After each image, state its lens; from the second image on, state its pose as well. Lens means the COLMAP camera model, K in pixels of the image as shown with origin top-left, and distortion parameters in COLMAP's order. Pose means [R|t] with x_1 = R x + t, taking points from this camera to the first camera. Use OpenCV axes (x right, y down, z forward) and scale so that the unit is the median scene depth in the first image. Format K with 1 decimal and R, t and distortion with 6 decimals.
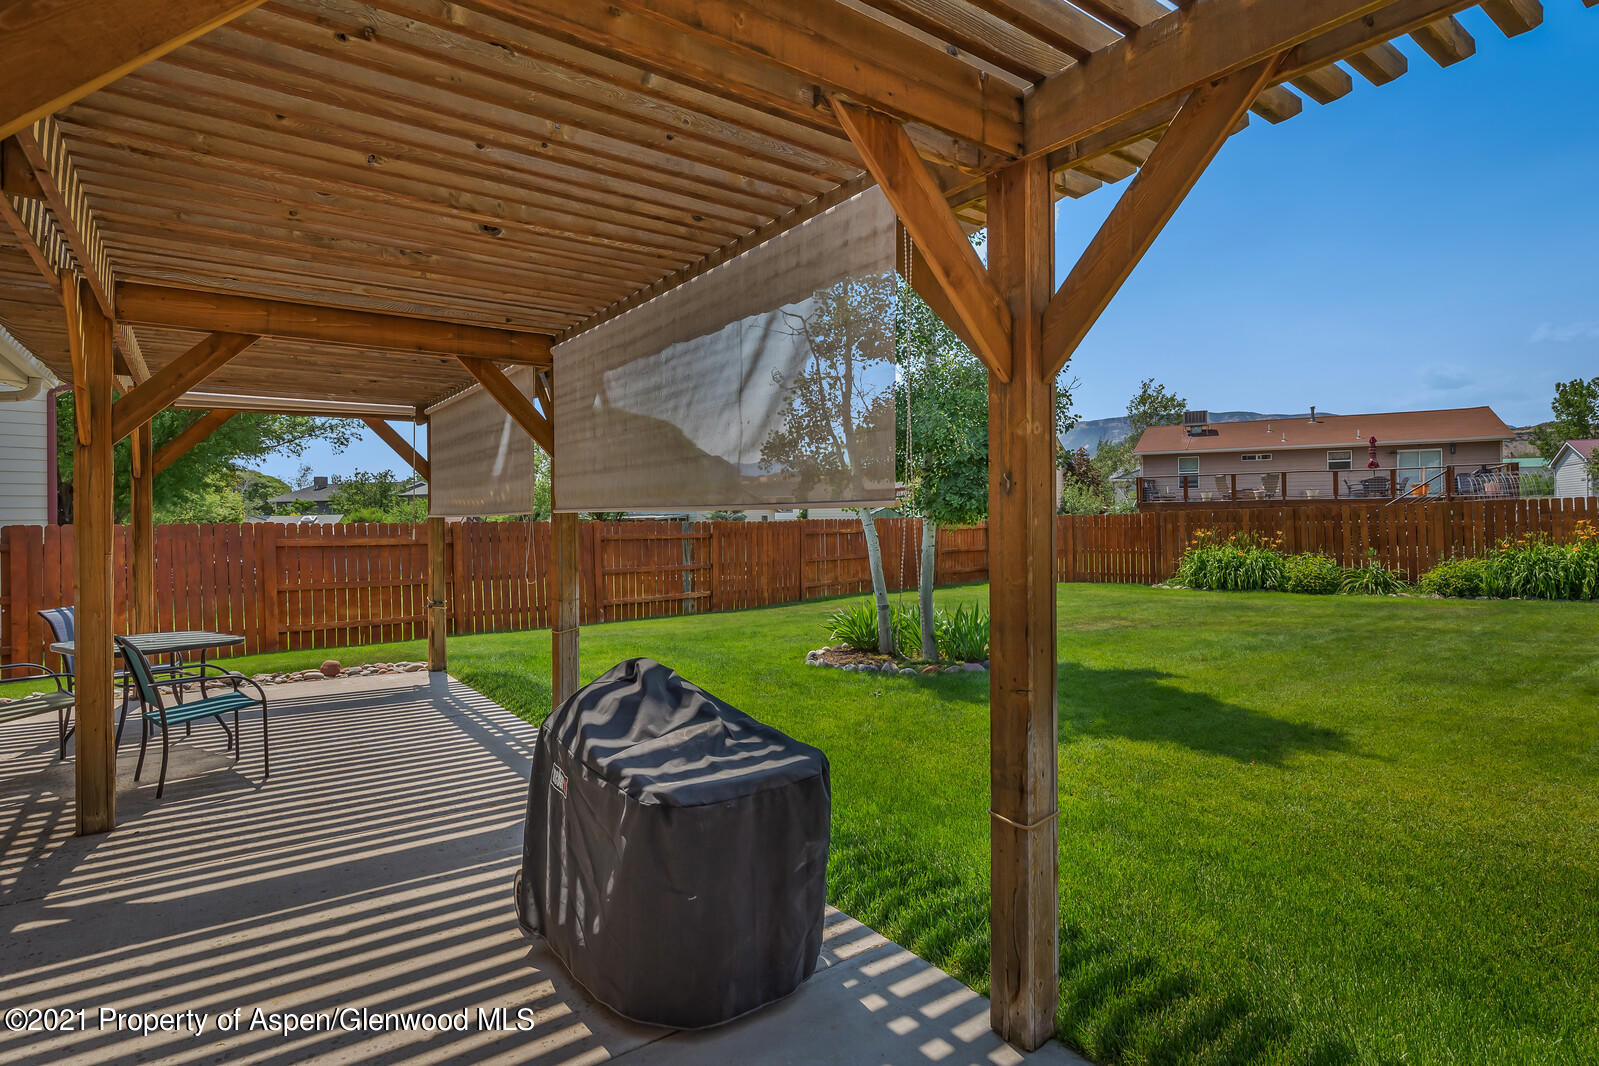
lens RADIAL K [[817.8, 0, 798.0], [0, 817.8, 522.5], [0, 0, 1]] dist [0.001662, -0.000739]
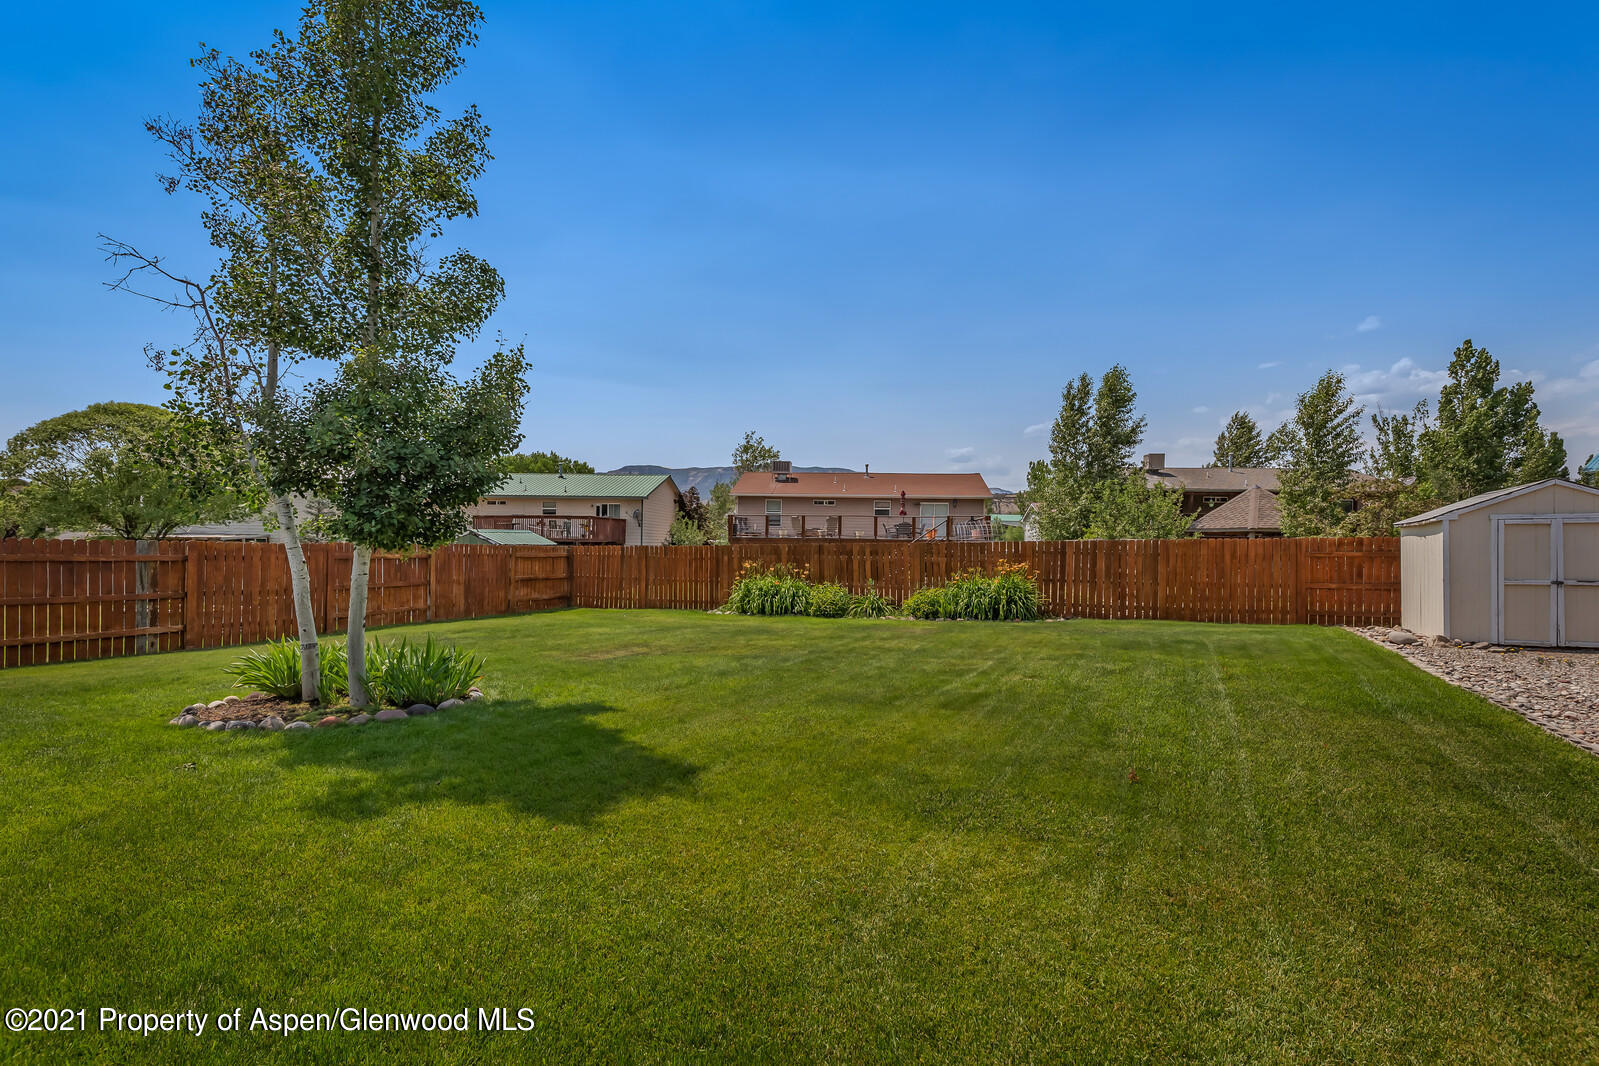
lens RADIAL K [[732.7, 0, 798.5], [0, 732.7, 550.5], [0, 0, 1]] dist [0.005568, -0.000188]
pose [[0.909073, 0.023628, 0.415967, 0.141798], [-0.022577, 0.999717, -0.007446, -0.000238], [-0.416025, -0.002622, 0.909349, 0.057288]]
